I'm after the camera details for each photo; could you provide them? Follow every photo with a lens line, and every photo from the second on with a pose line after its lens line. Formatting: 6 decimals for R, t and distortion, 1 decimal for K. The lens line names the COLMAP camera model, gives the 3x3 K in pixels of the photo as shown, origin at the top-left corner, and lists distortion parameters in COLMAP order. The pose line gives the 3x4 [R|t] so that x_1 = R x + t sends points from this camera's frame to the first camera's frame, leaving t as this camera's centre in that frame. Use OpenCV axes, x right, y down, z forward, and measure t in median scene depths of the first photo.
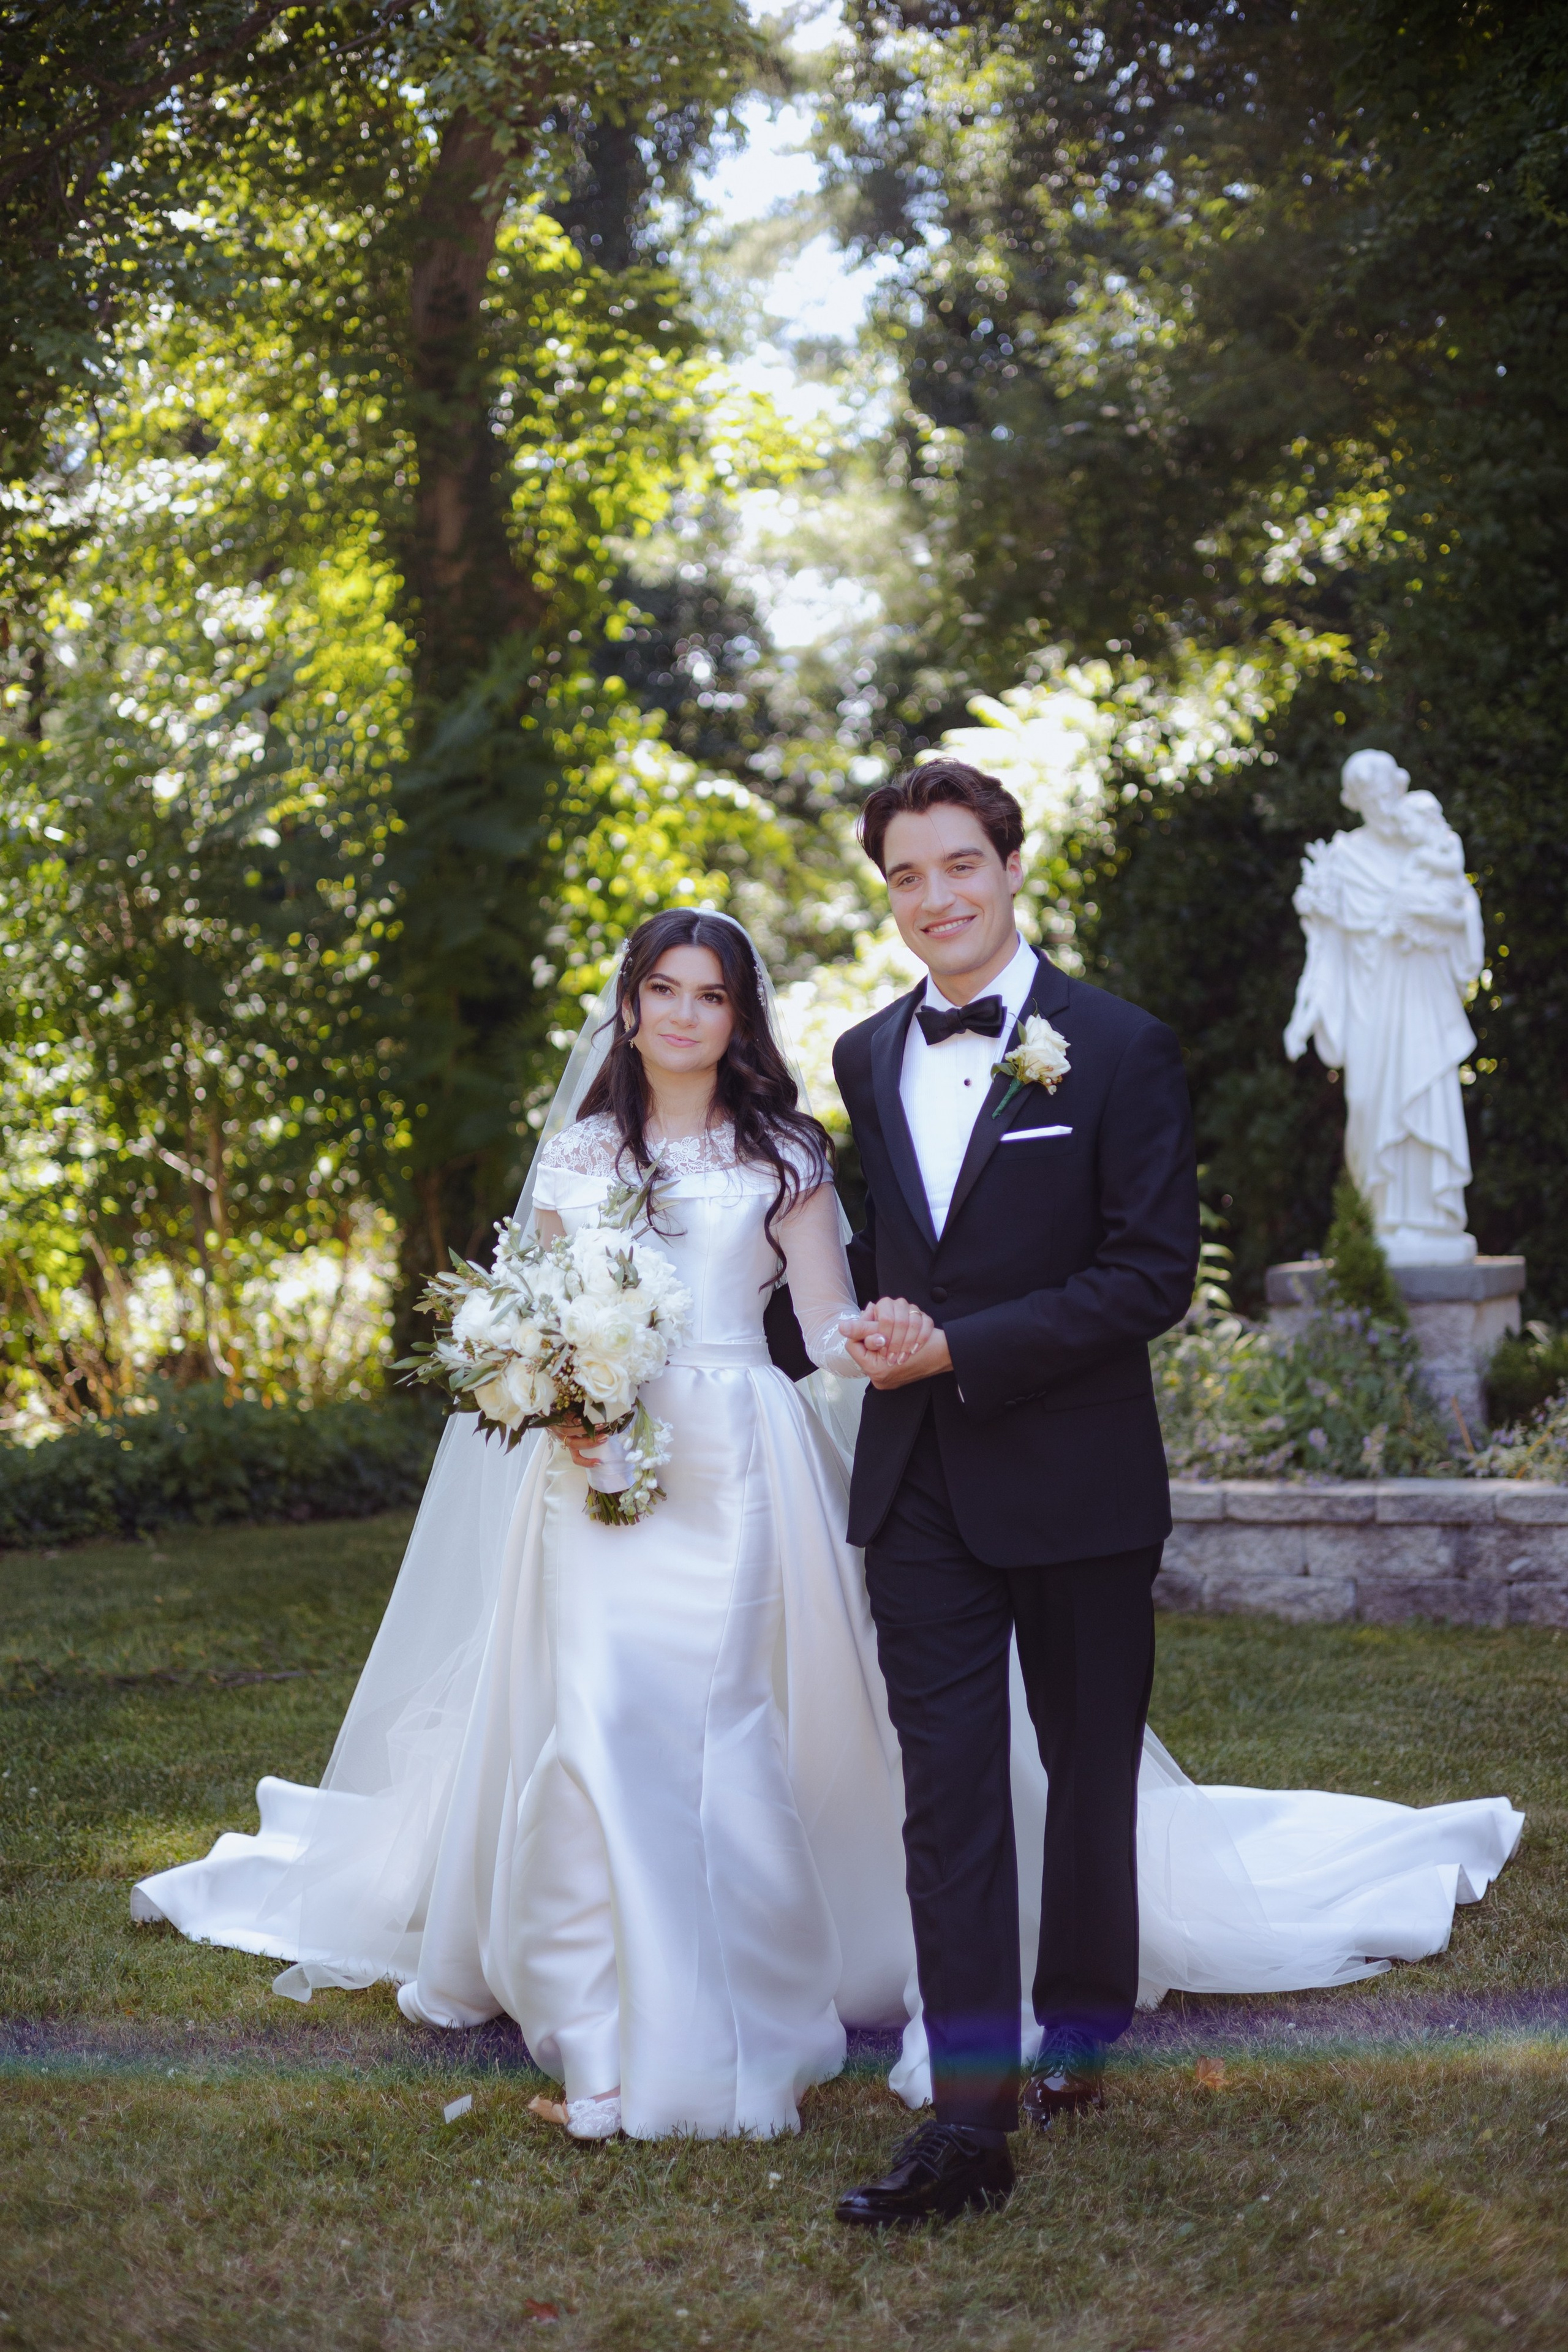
lens RADIAL K [[3222.3, 0, 799.9], [0, 3222.3, 1192.7], [0, 0, 1]] dist [-0.001731, 0.000000]
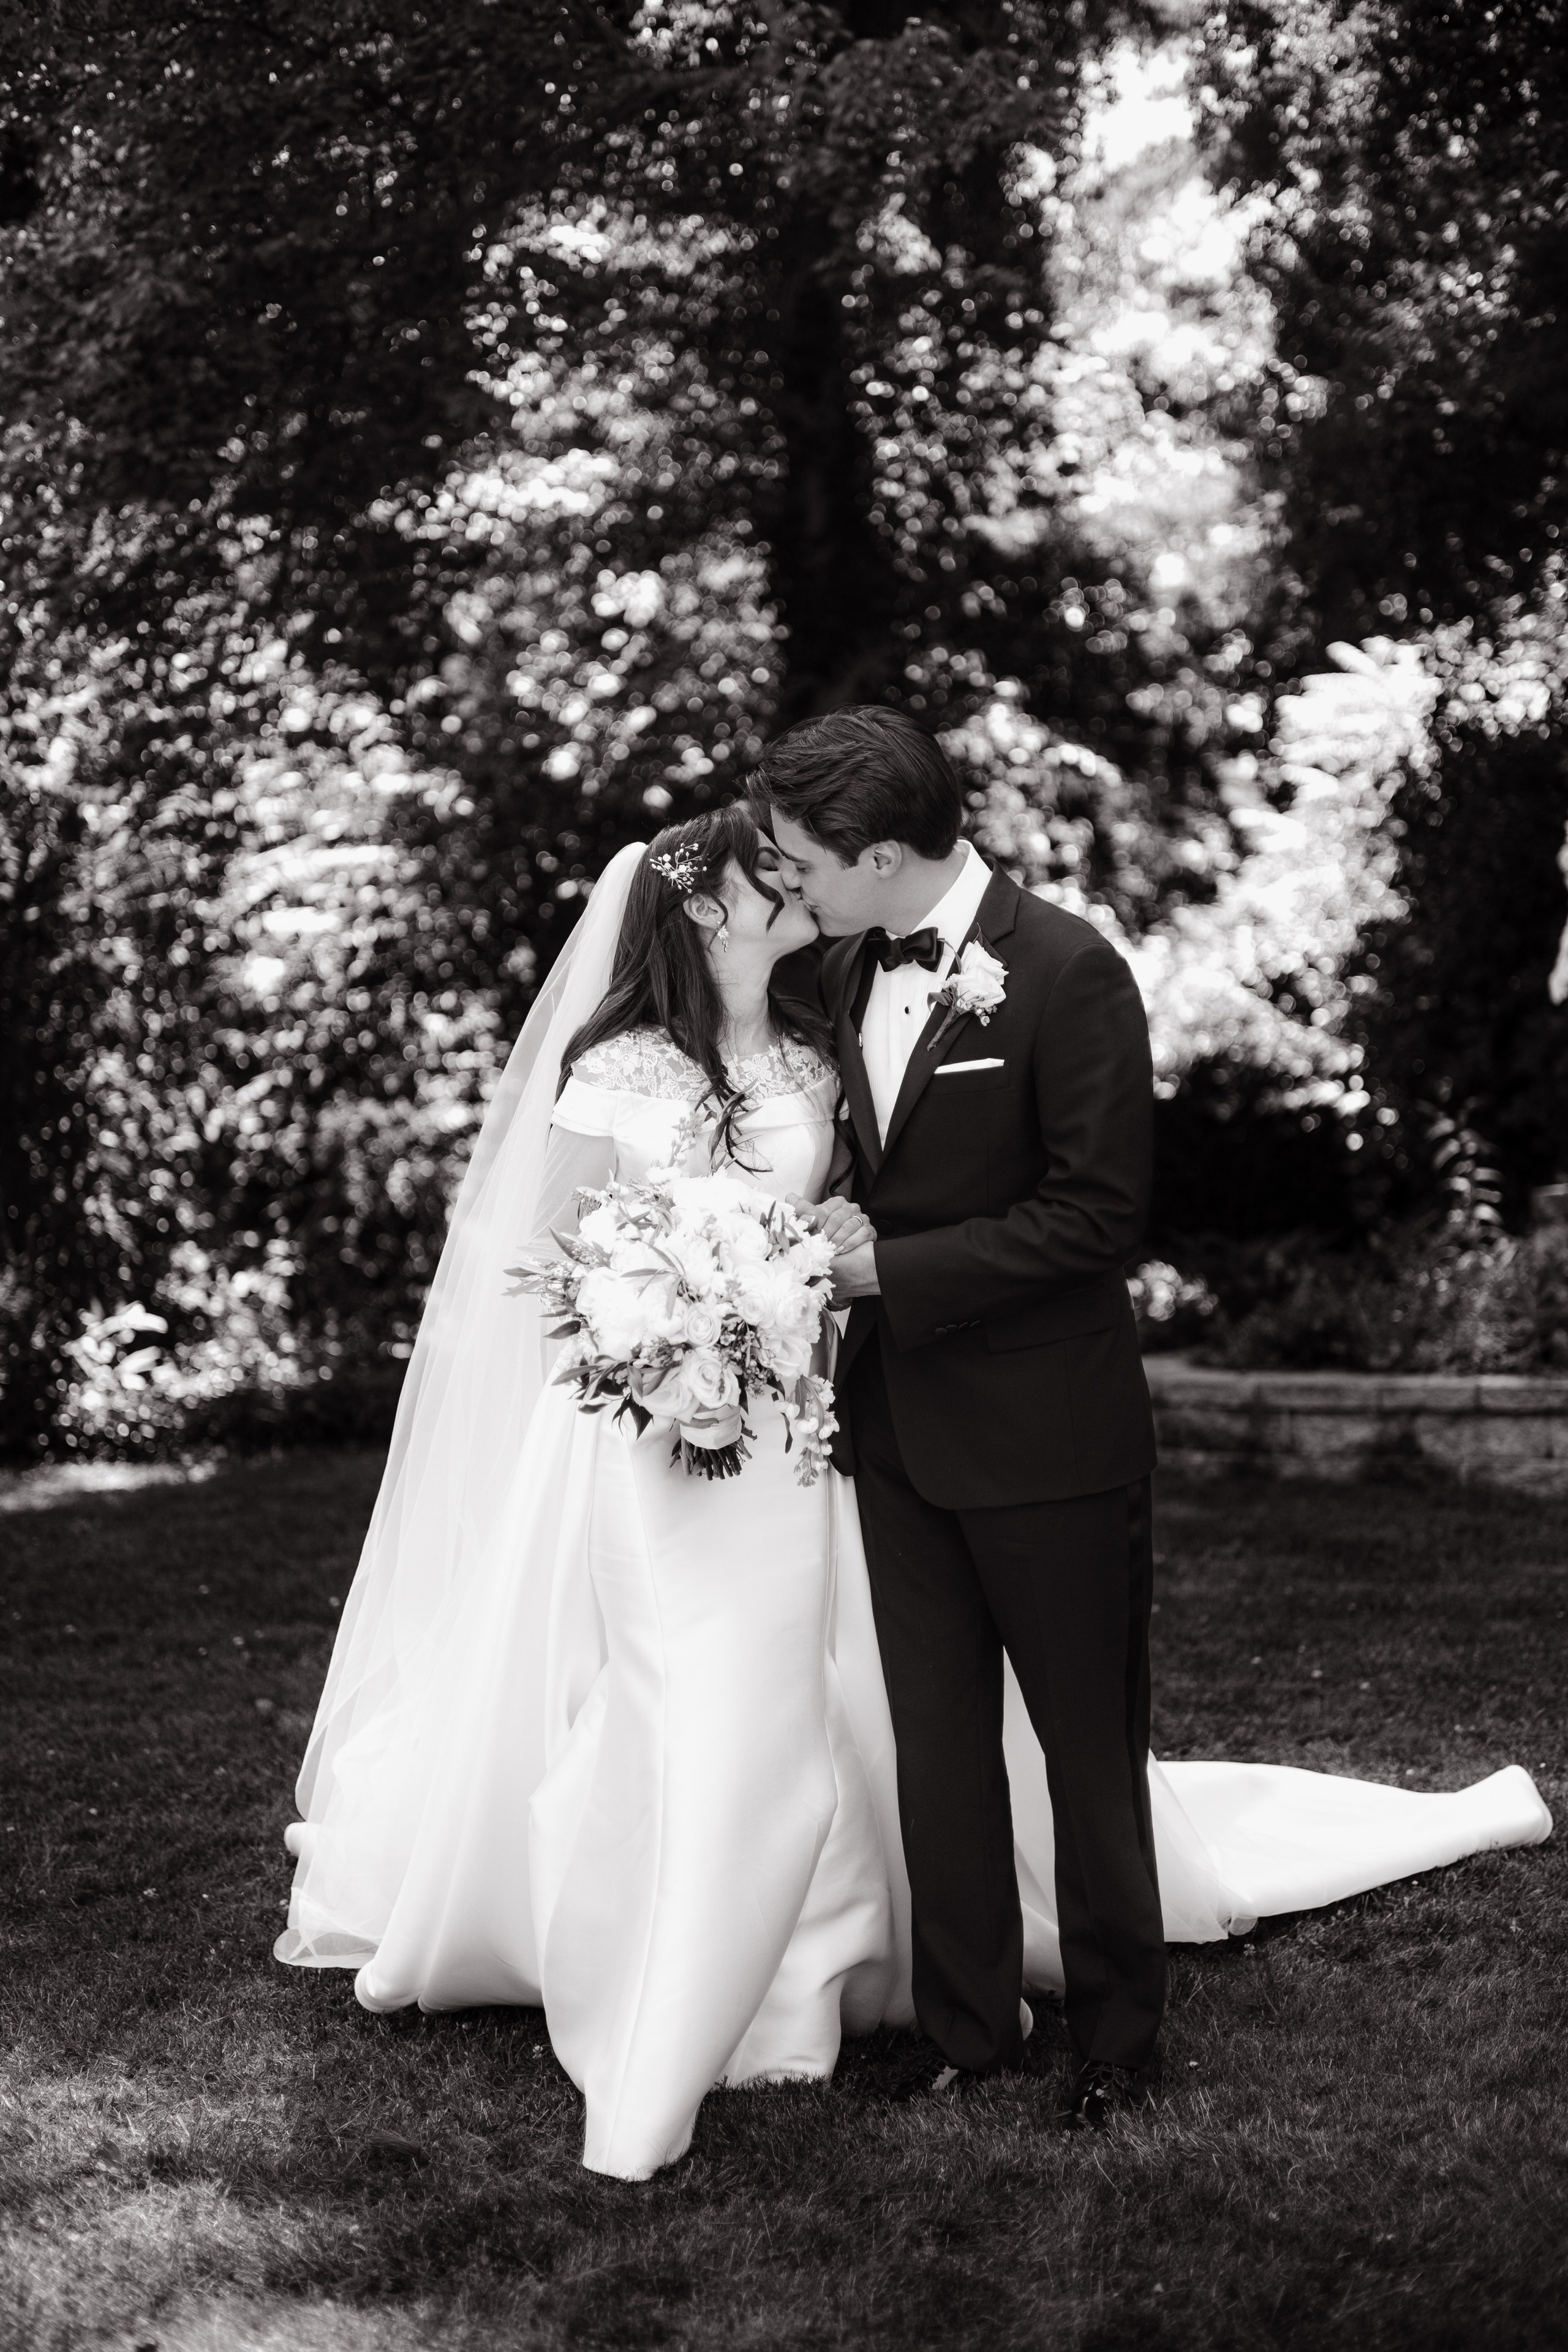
lens RADIAL K [[3222.3, 0, 788.7], [0, 3222.3, 1181.6], [0, 0, 1]] dist [-0.001731, 0.000000]
pose [[0.992261, -0.004624, -0.124085, 0.014754], [0.006636, 0.999853, 0.015806, 0.000400], [0.123993, -0.016507, 0.992146, -0.077893]]
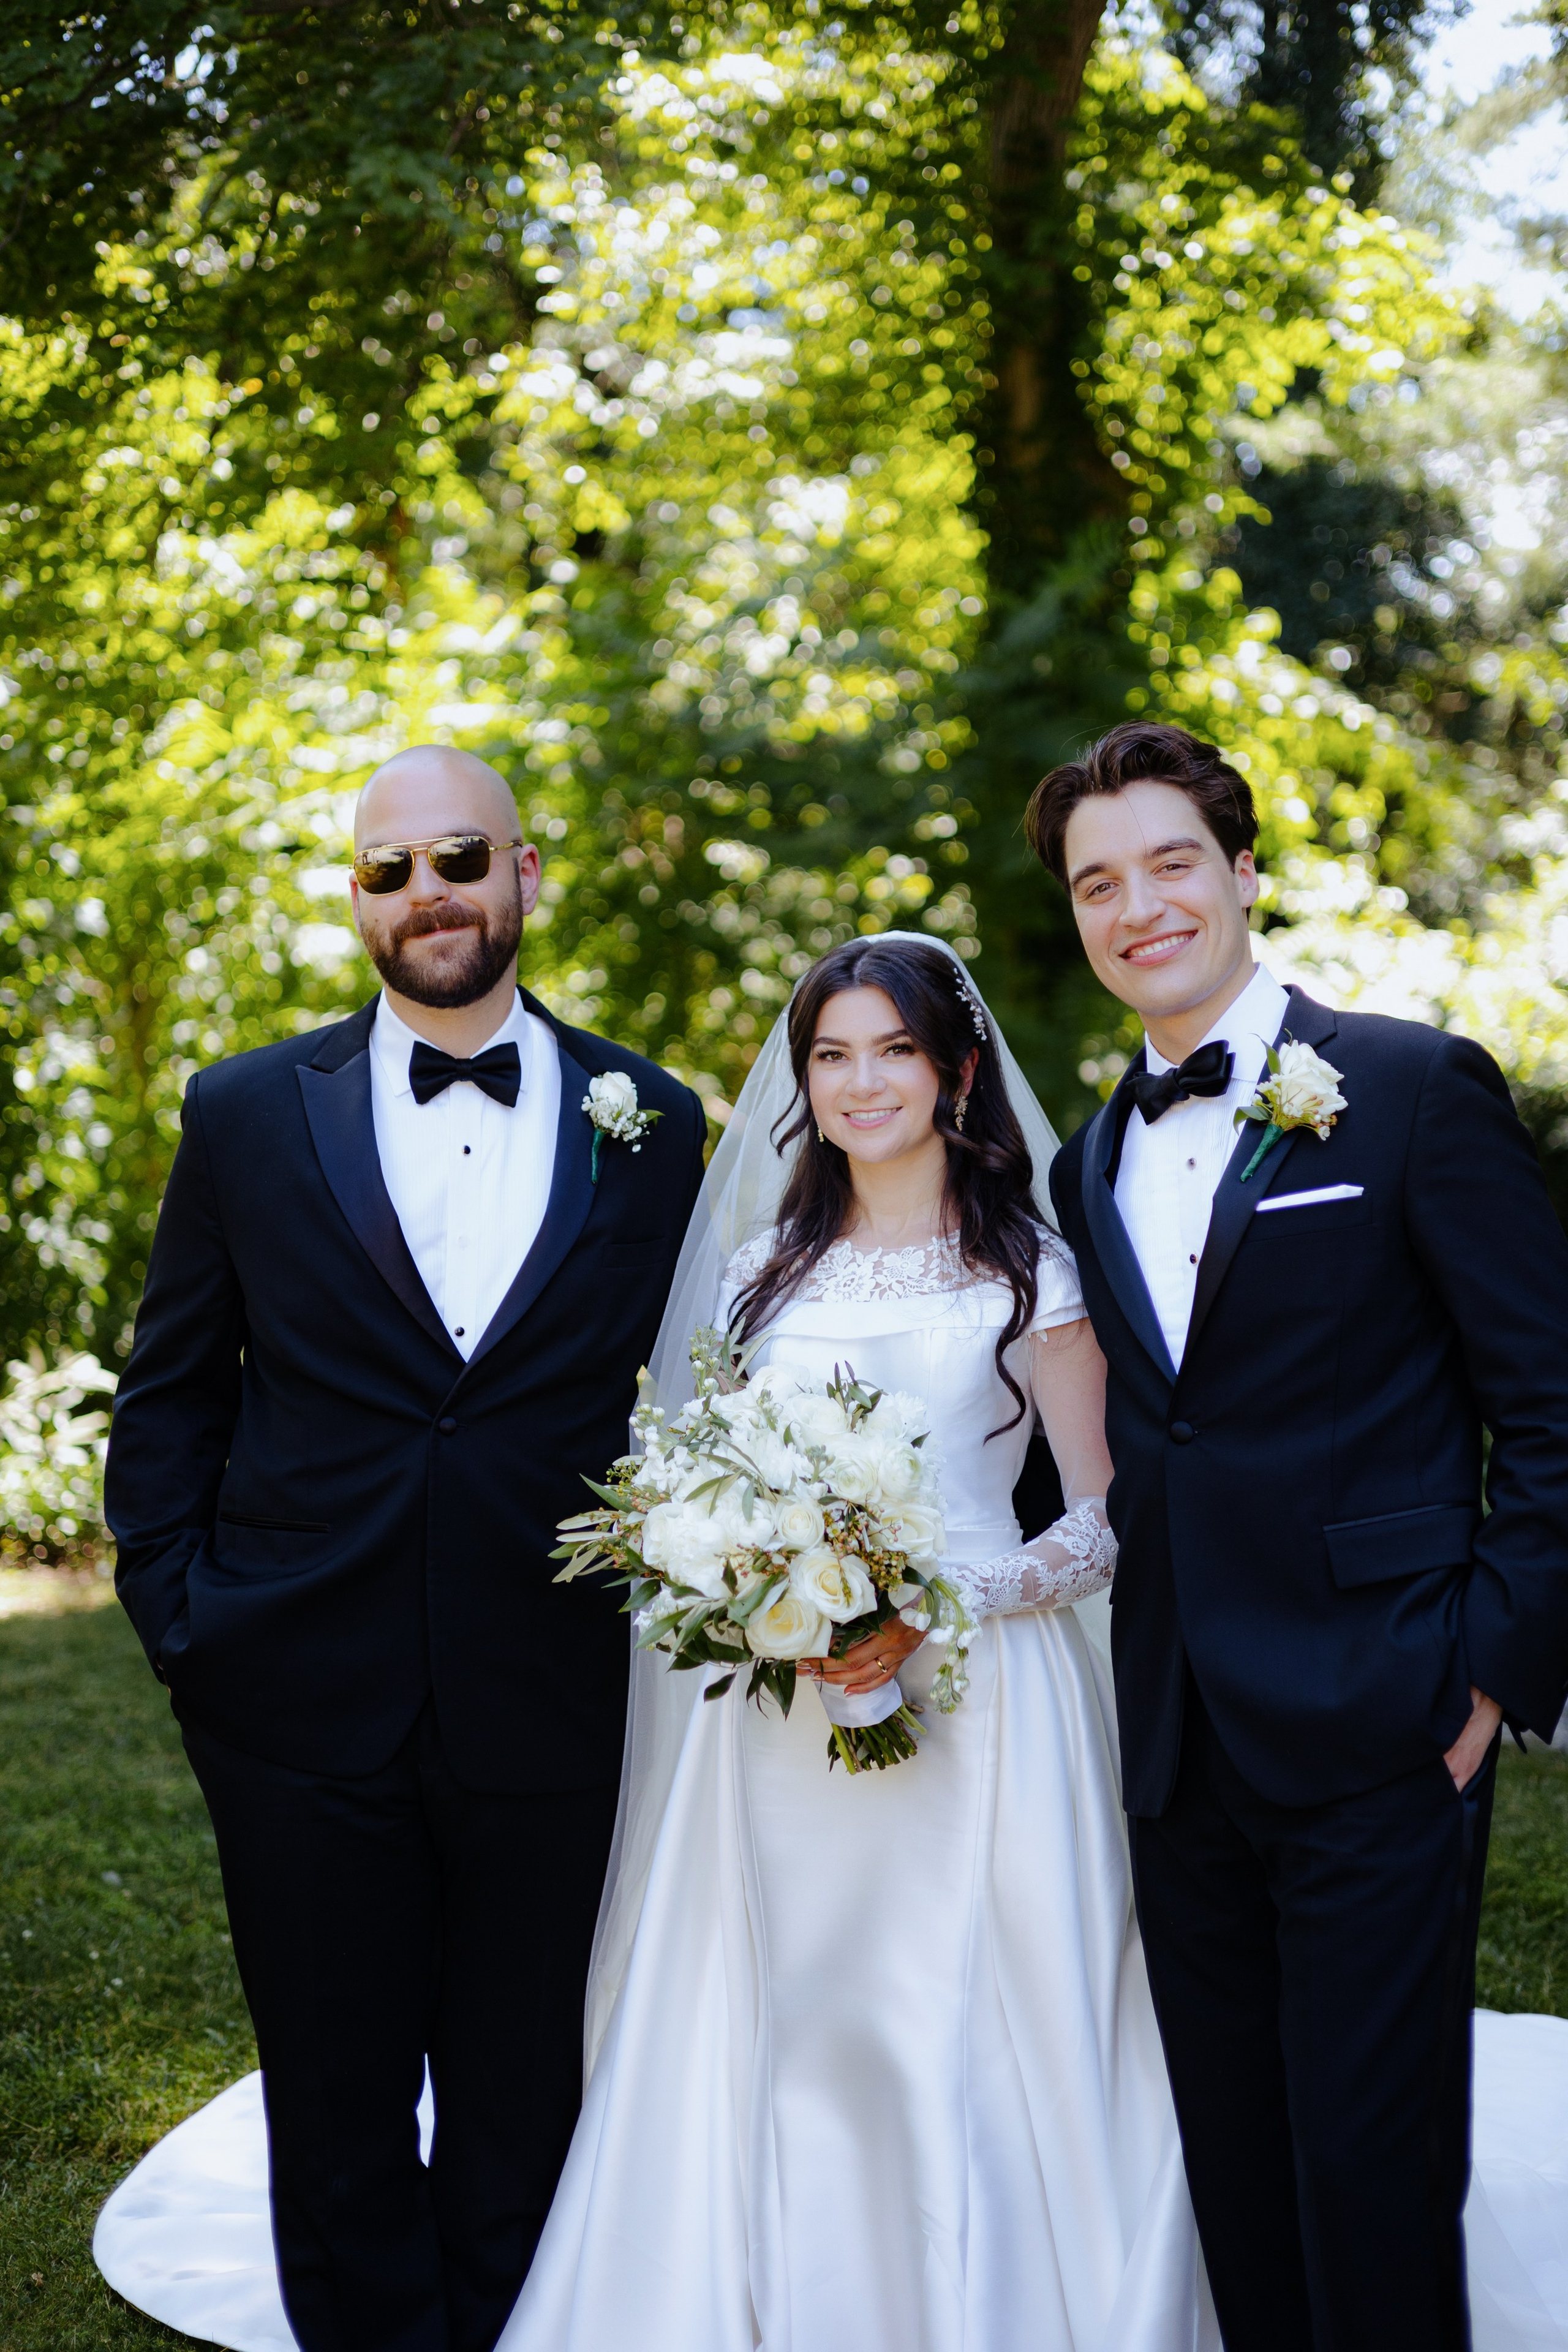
lens RADIAL K [[3222.3, 0, 774.4], [0, 3222.3, 1199.1], [0, 0, 1]] dist [-0.001731, 0.000000]
pose [[0.973336, 0.033053, -0.226990, 0.031545], [-0.026486, 0.999140, 0.031917, -0.012600], [0.227850, -0.025053, 0.973374, 0.103766]]
